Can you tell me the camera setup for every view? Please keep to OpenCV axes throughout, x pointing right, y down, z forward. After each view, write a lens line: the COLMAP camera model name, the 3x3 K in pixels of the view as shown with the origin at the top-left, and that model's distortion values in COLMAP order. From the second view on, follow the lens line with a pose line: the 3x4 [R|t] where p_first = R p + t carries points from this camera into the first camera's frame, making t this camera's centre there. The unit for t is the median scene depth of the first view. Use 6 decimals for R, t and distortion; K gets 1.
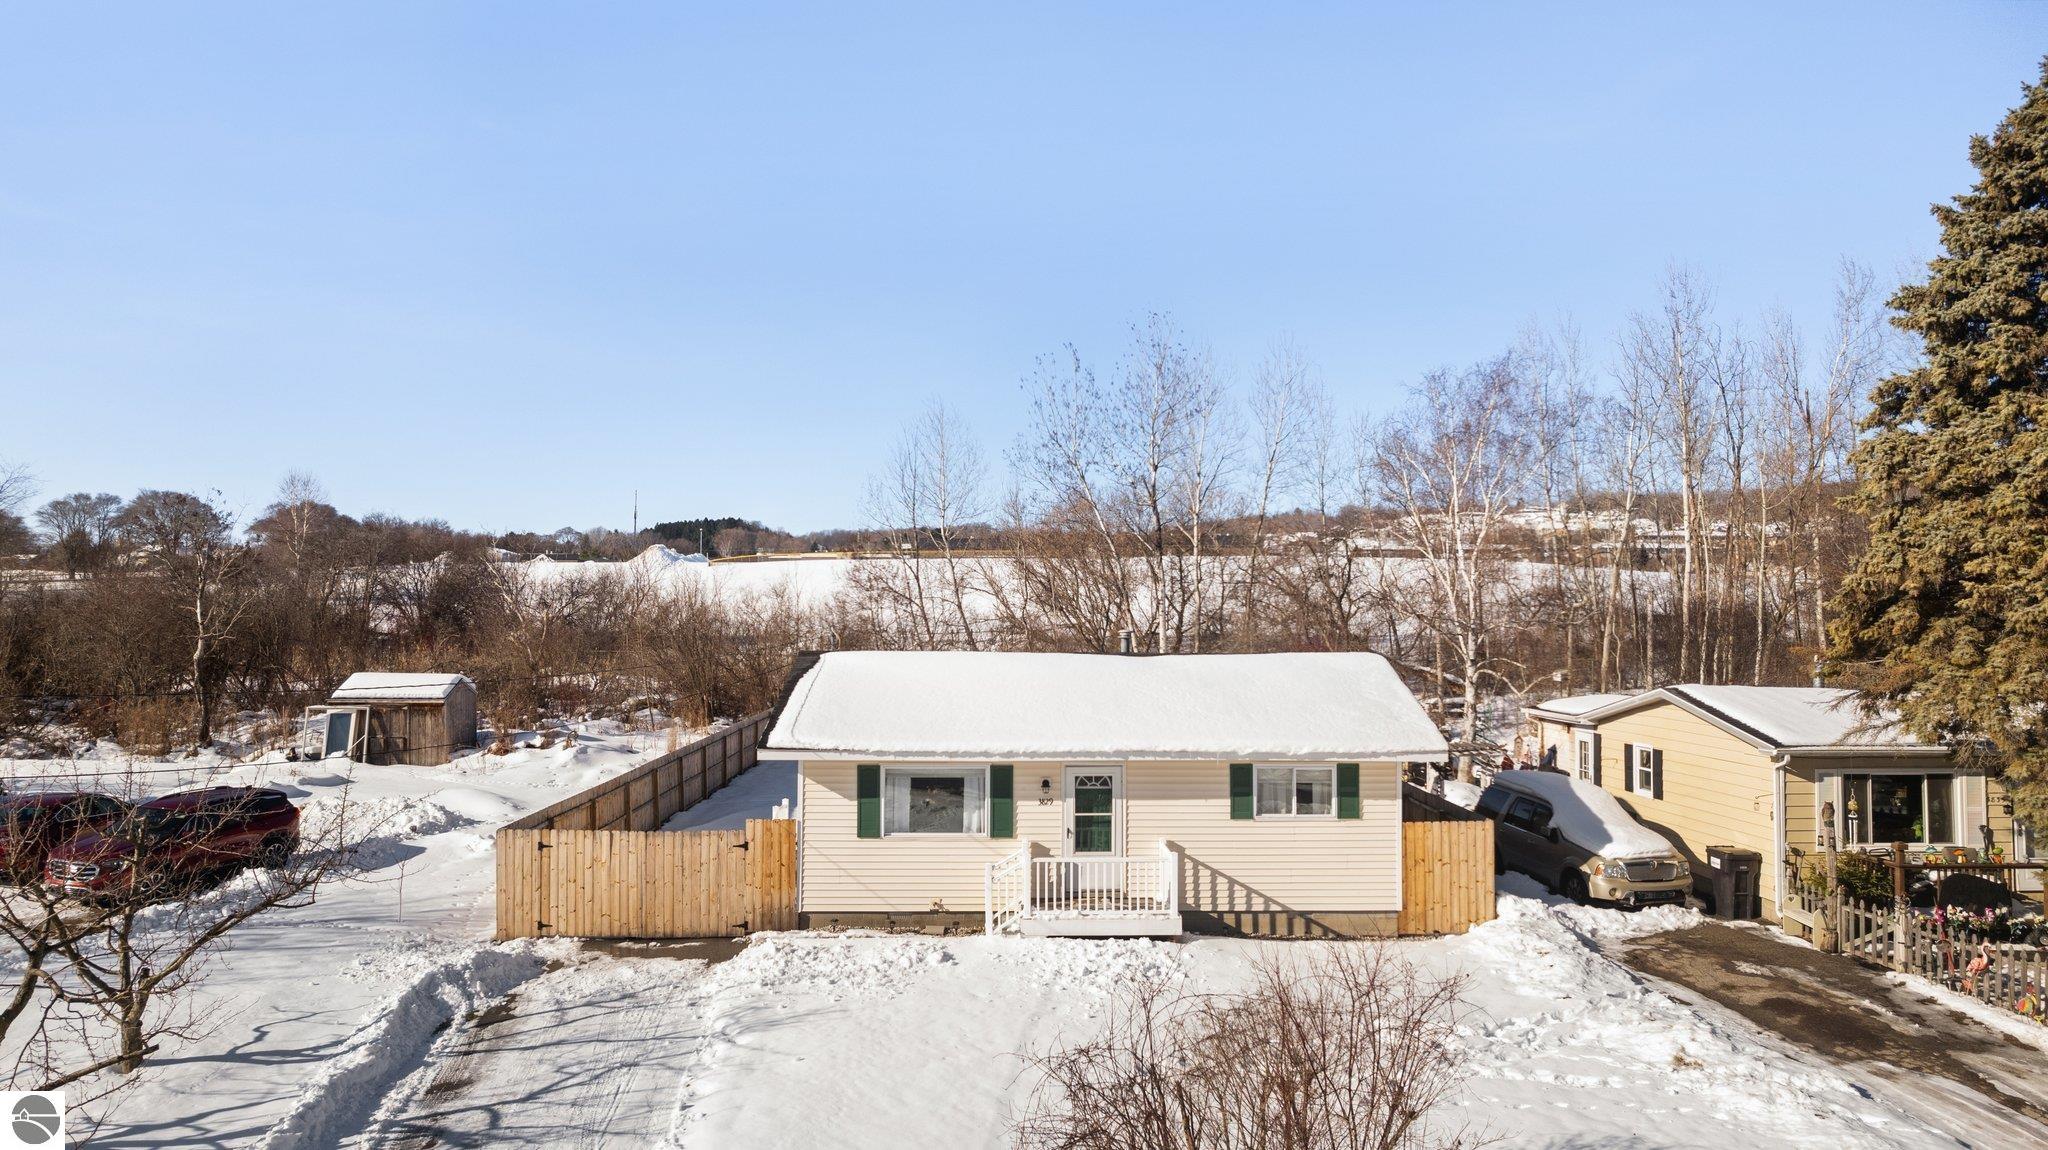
lens RADIAL K [[1347.1, 0, 1019.6], [0, 1347.1, 572.0], [0, 0, 1]] dist [-0.053139, 0.032019]
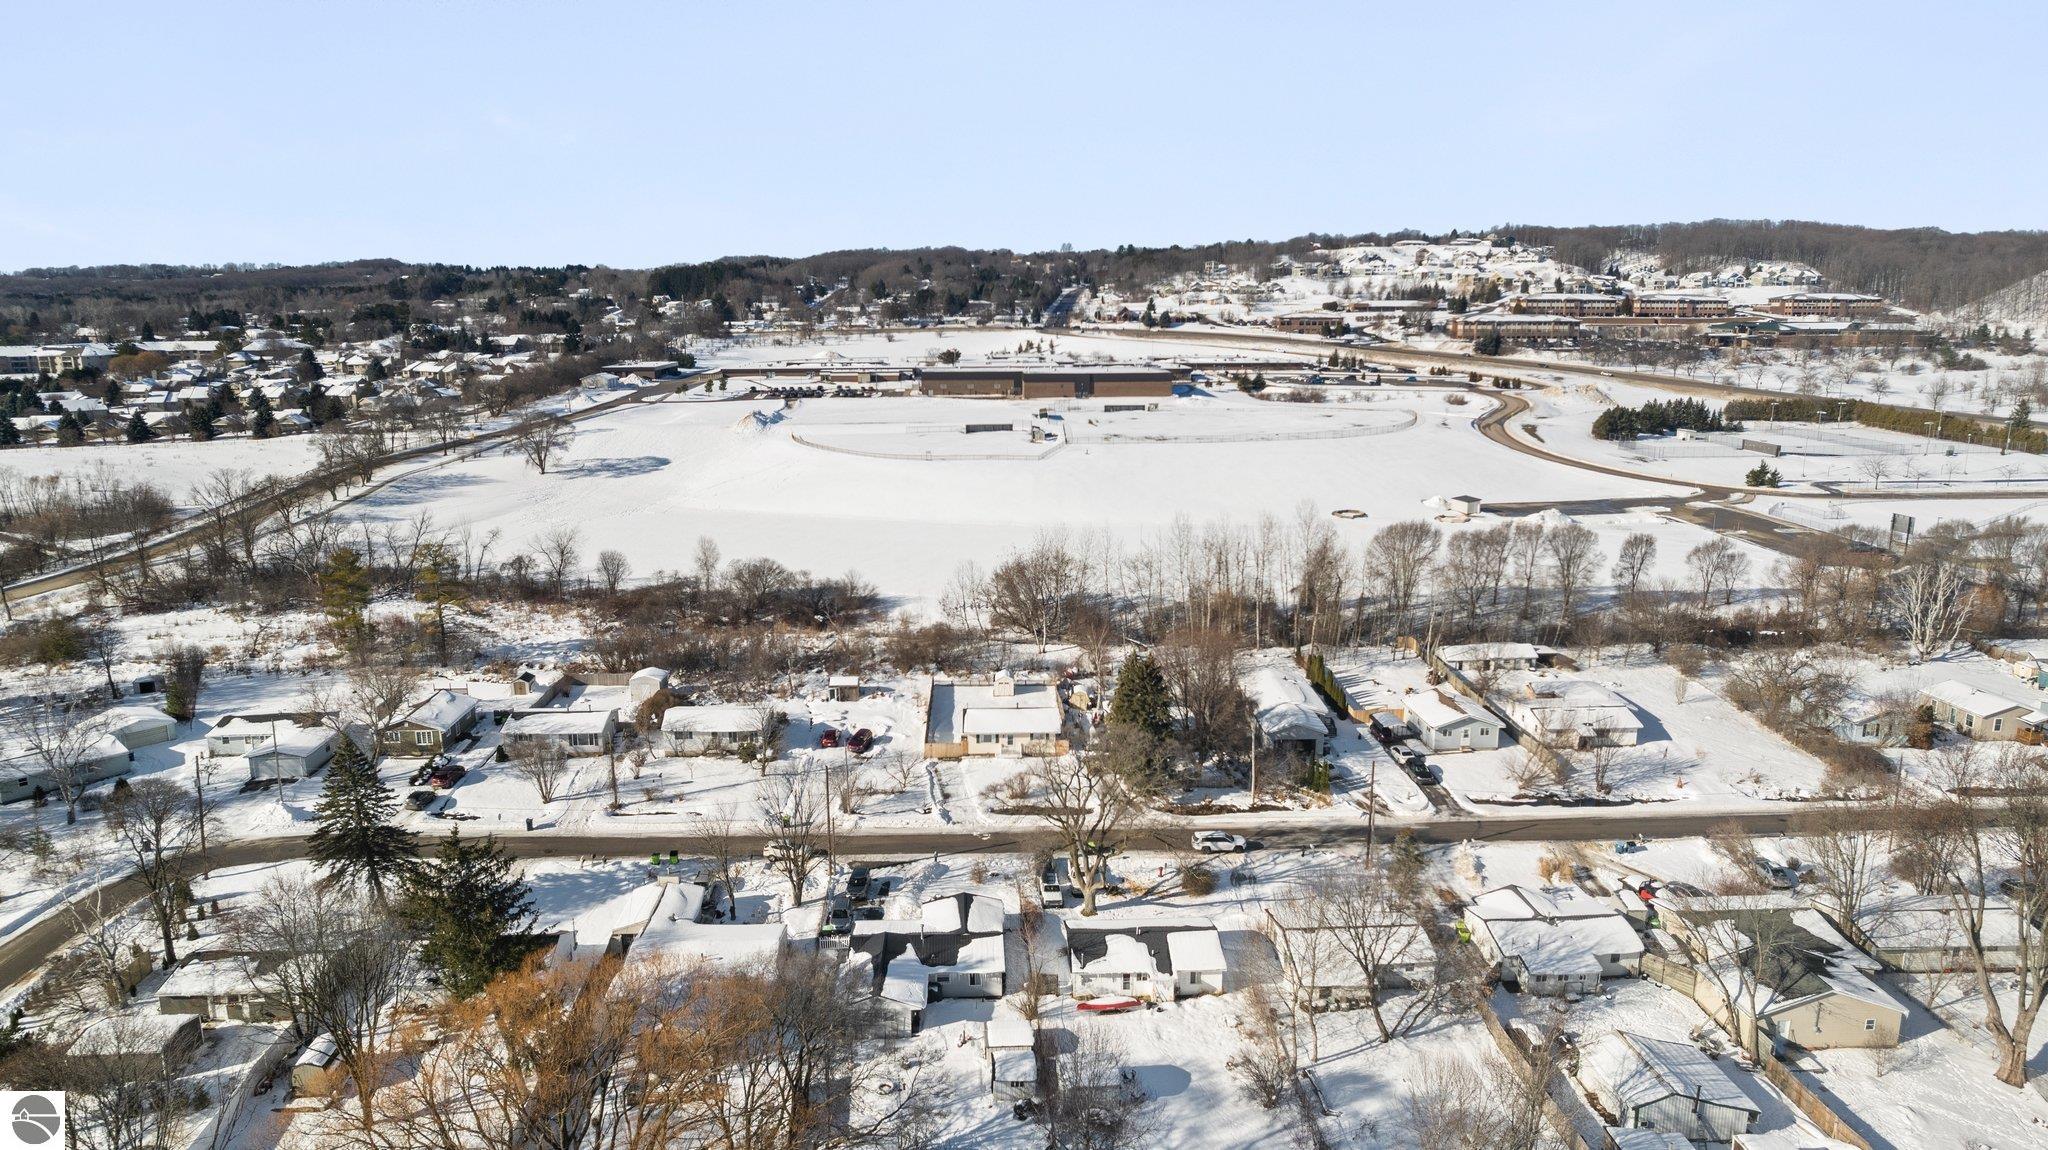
lens RADIAL K [[1347.1, 0, 1027.7], [0, 1347.1, 579.4], [0, 0, 1]] dist [-0.053139, 0.032019]
pose [[0.999702, -0.009922, 0.022309, -0.002760], [0.004060, 0.968537, 0.248835, -2.359003], [-0.024076, -0.248670, 0.968289, -5.544295]]
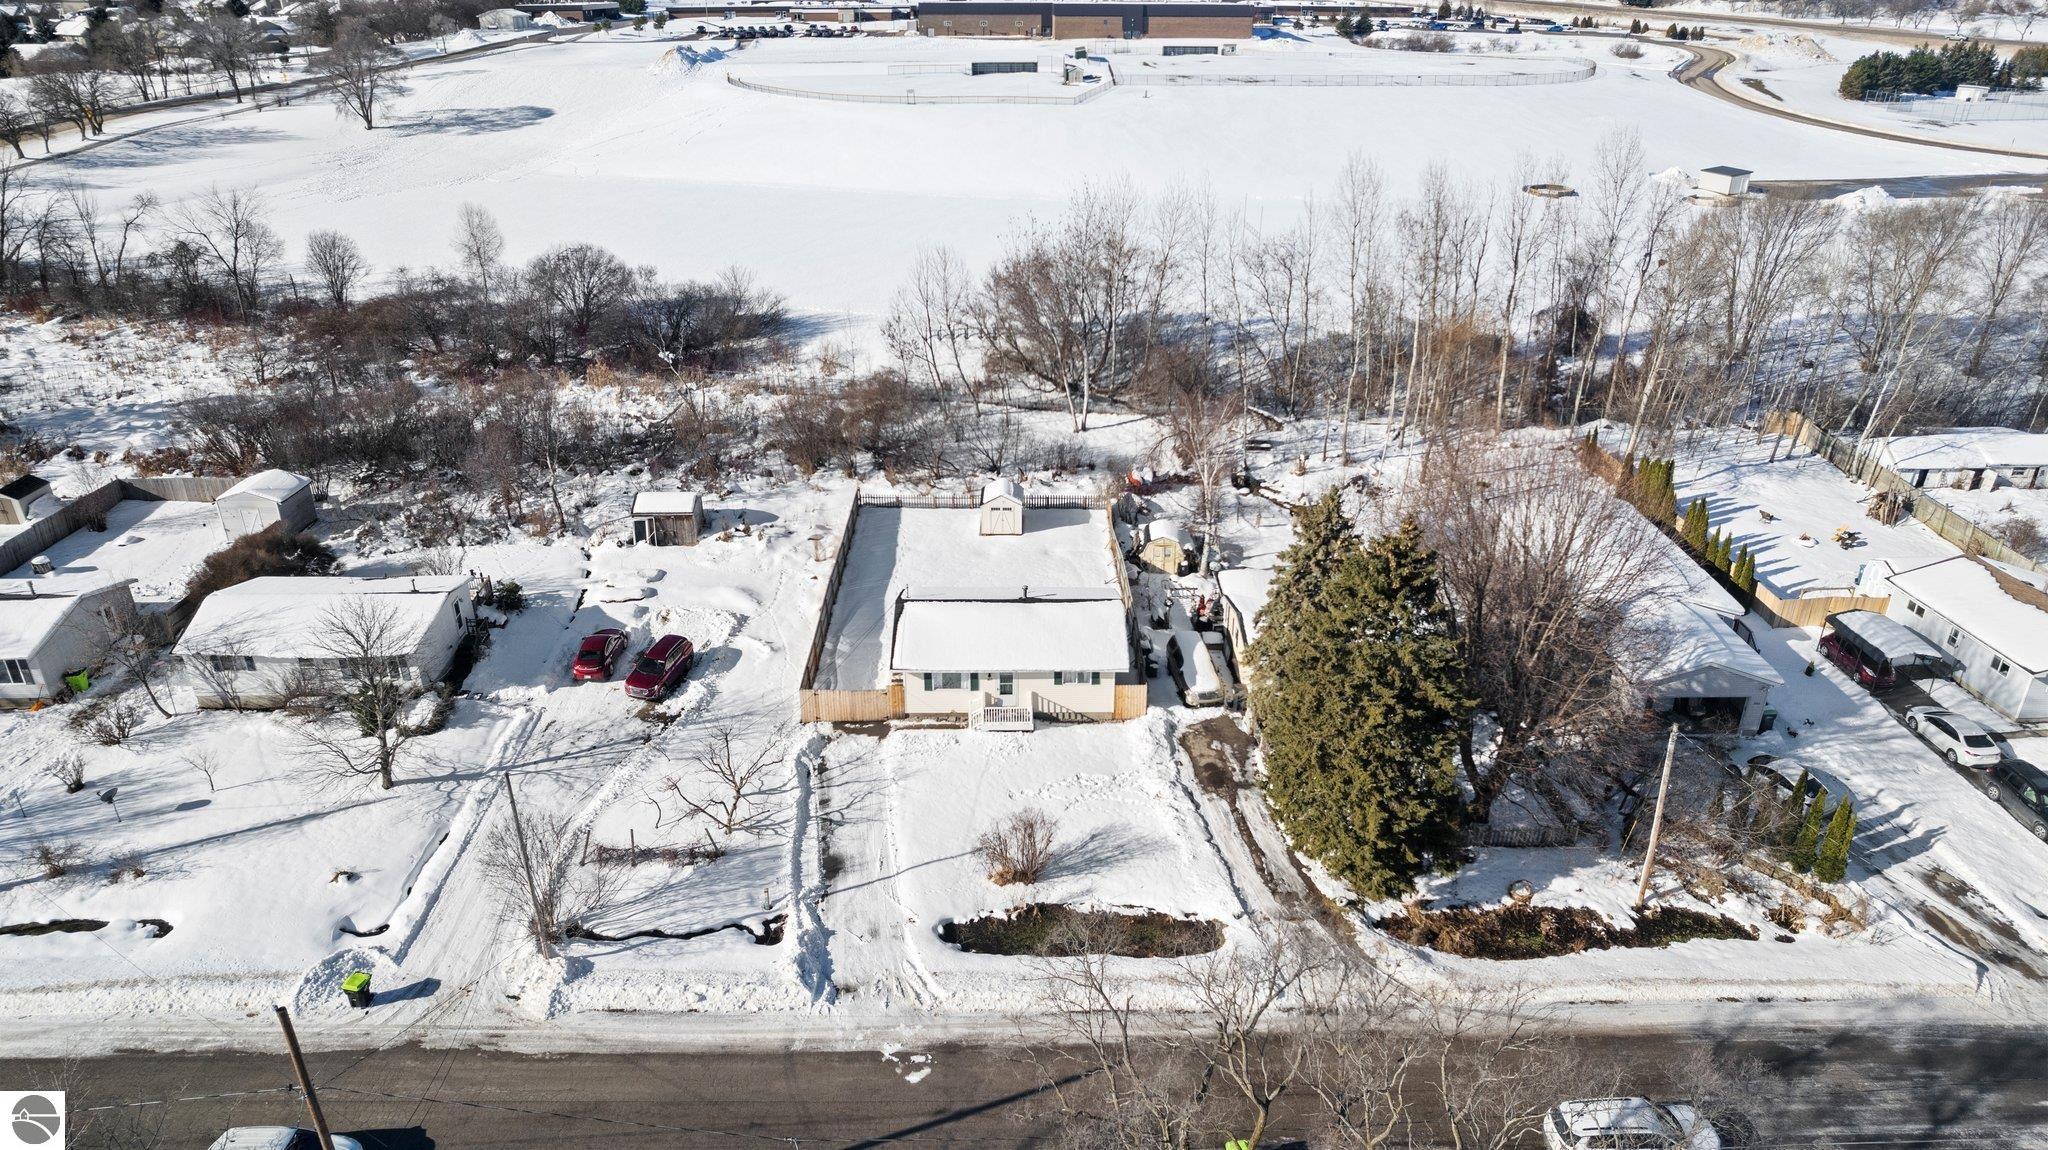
lens RADIAL K [[1347.1, 0, 1014.5], [0, 1347.1, 582.9], [0, 0, 1]] dist [-0.053139, 0.032019]
pose [[0.999970, 0.001480, -0.007624, 0.094116], [0.002134, 0.891482, 0.453052, -1.320434], [0.007467, -0.453054, 0.891452, -1.472021]]
